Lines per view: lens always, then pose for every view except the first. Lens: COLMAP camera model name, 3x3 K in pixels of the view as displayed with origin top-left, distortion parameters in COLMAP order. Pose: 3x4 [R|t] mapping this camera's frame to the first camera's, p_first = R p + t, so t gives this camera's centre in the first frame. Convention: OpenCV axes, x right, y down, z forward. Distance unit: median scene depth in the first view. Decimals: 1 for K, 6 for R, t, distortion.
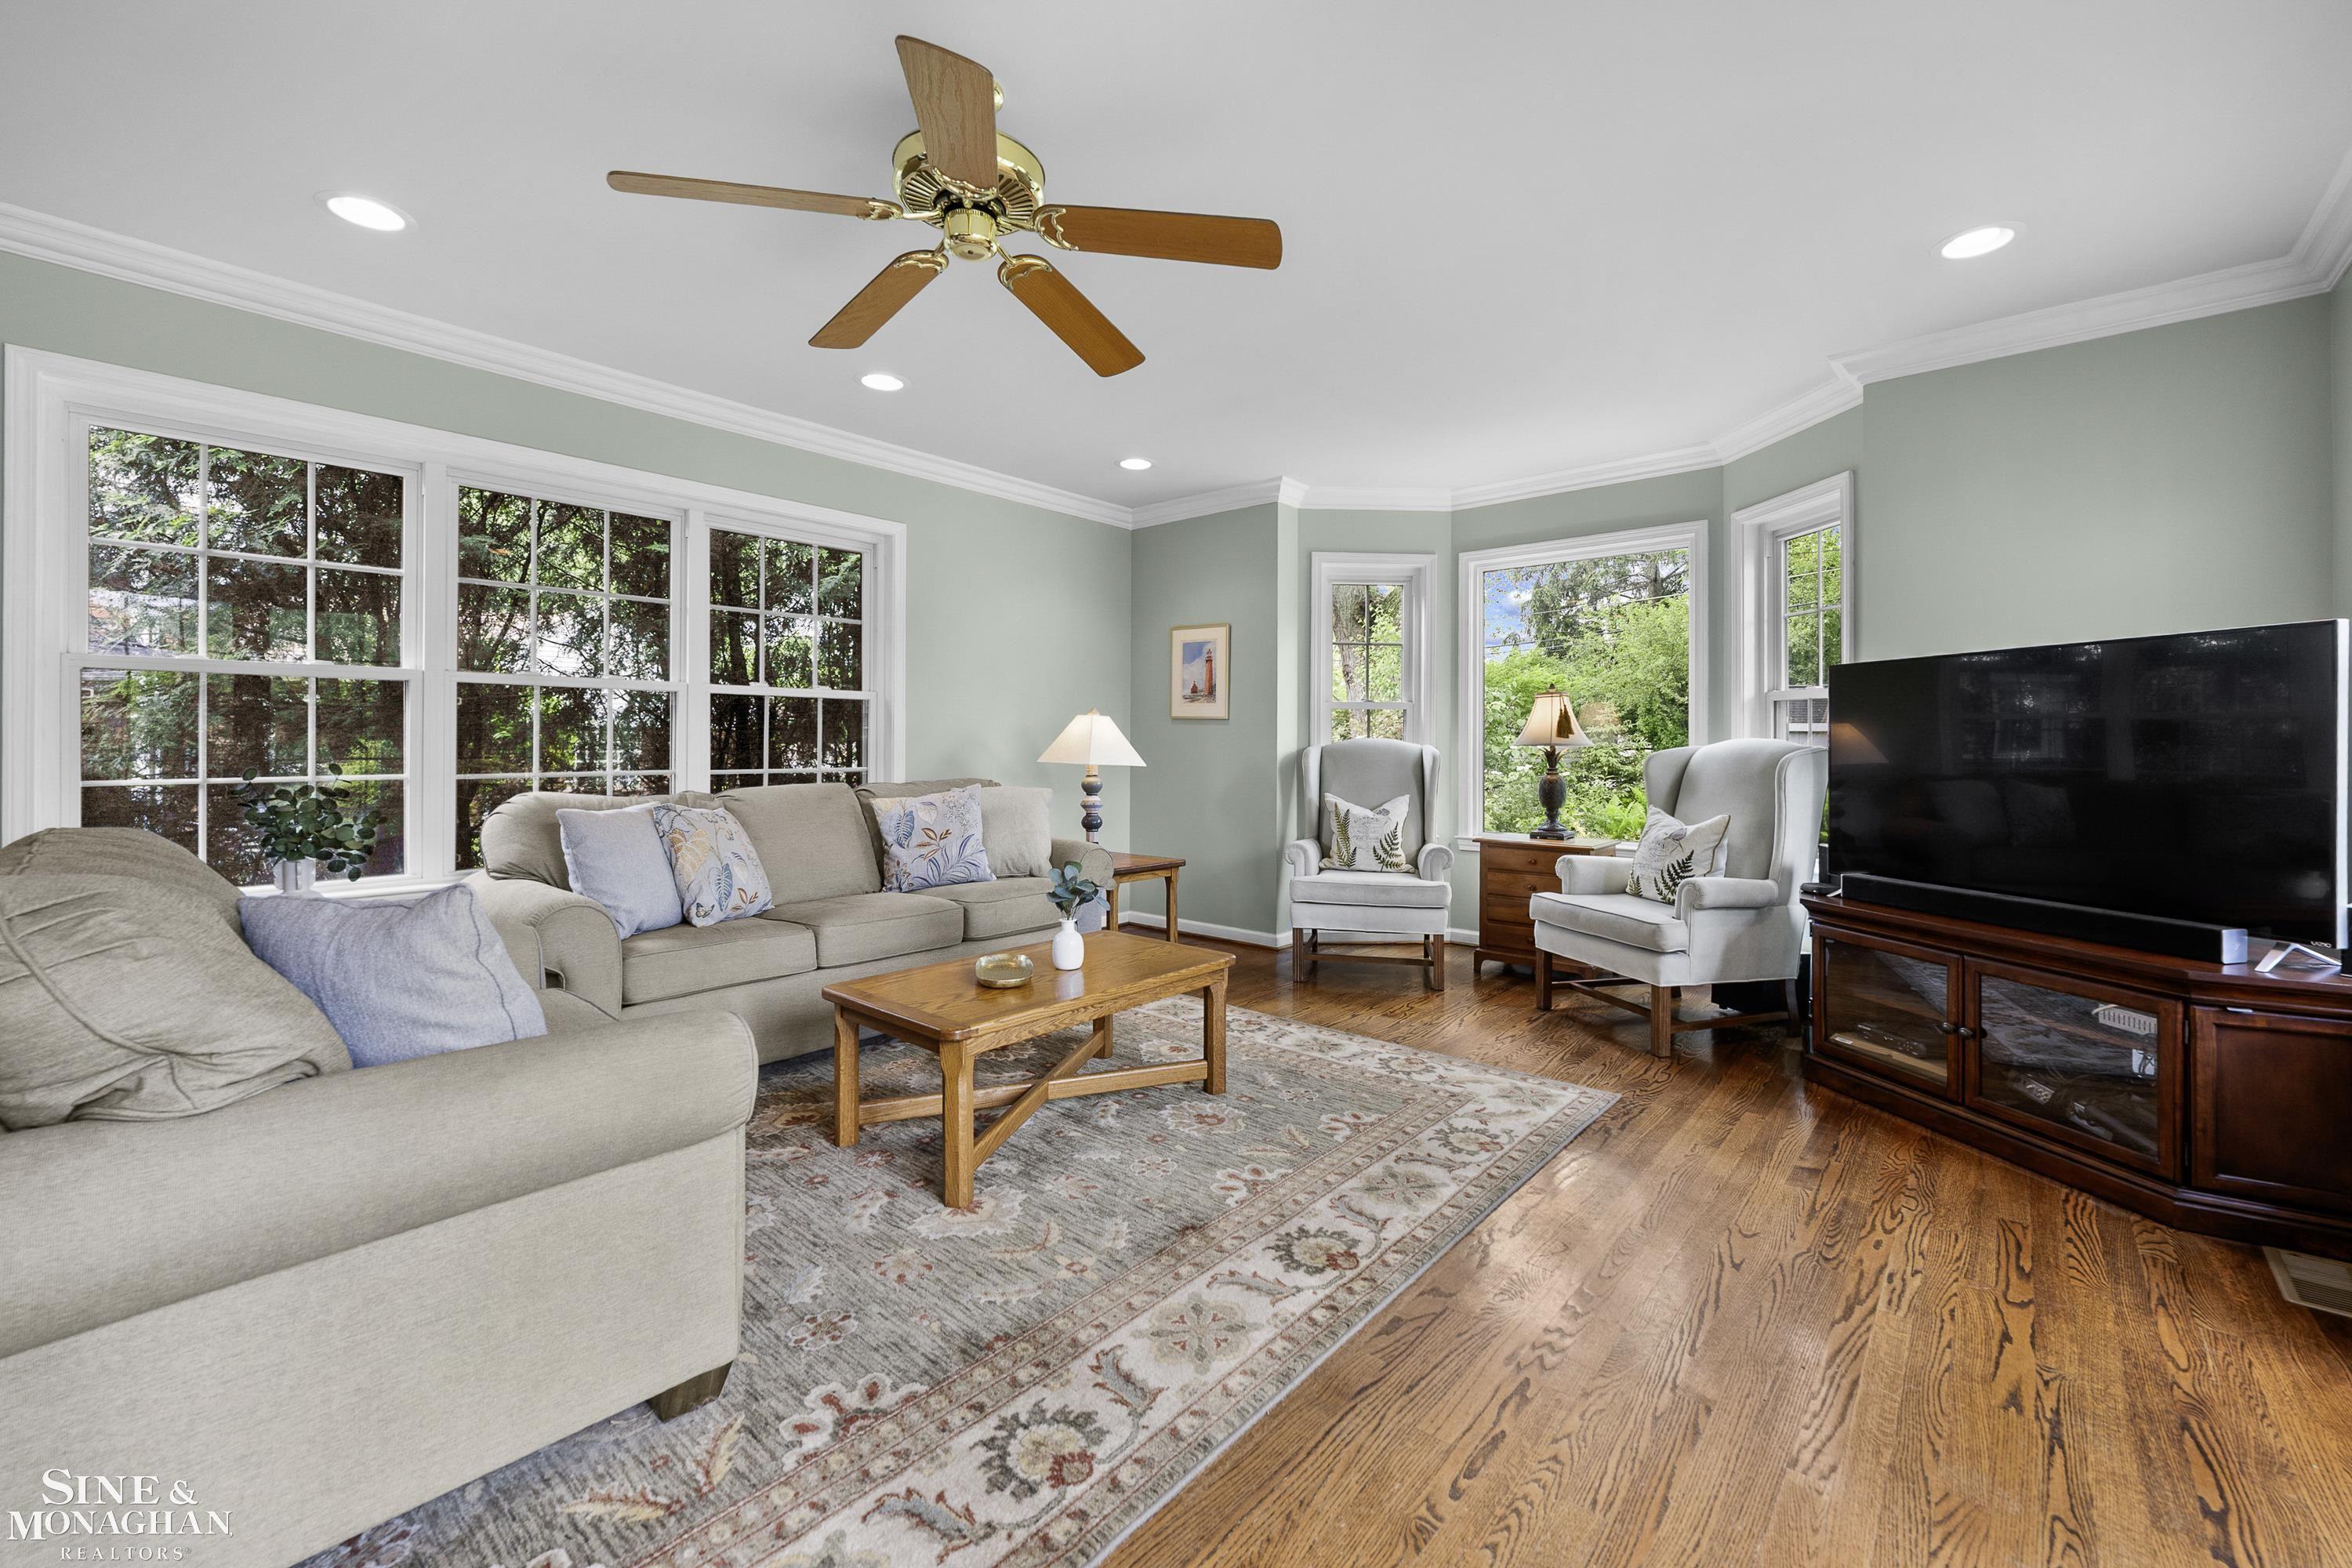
lens RADIAL K [[973.2, 0, 1182.5], [0, 973.2, 740.8], [0, 0, 1]] dist [-0.038929, 0.000133]
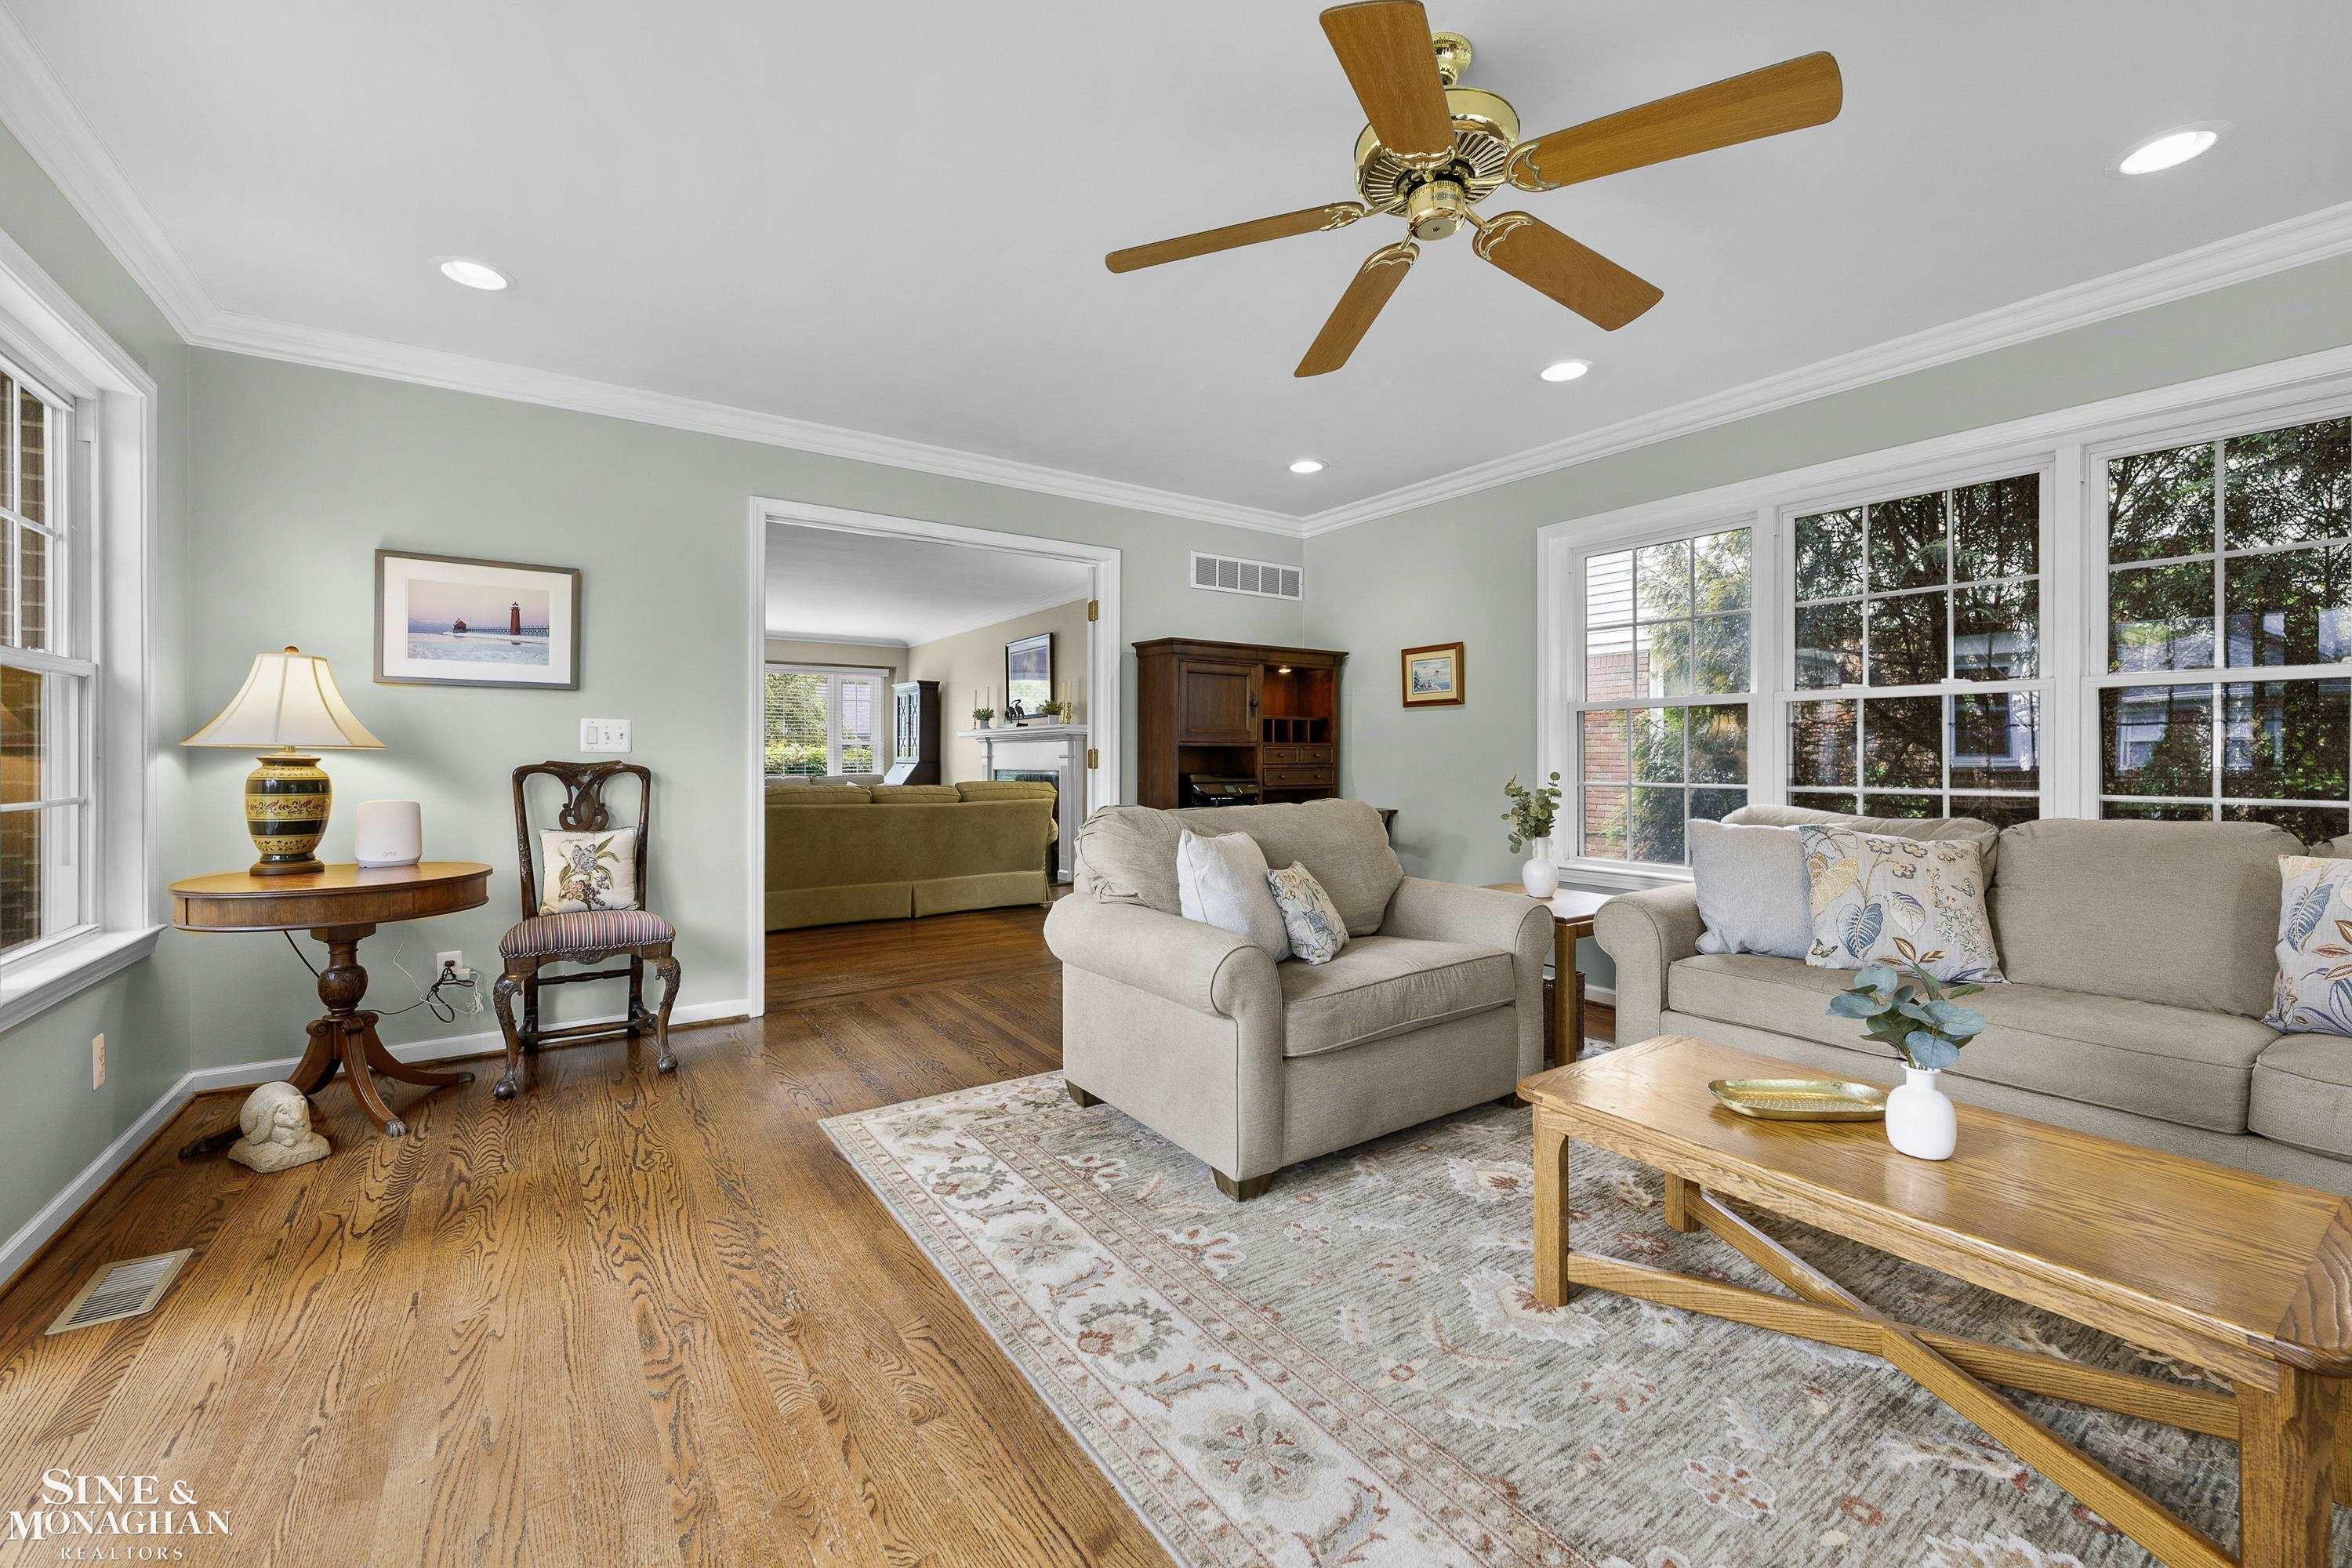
lens RADIAL K [[945.6, 0, 1177.2], [0, 945.6, 754.4], [0, 0, 1]] dist [0.001802, 0.000122]
pose [[-0.266087, -0.001658, -0.963948, 0.647594], [0.003321, 0.999991, -0.002637, 0.000564], [0.963943, -0.003903, -0.266079, 0.887379]]
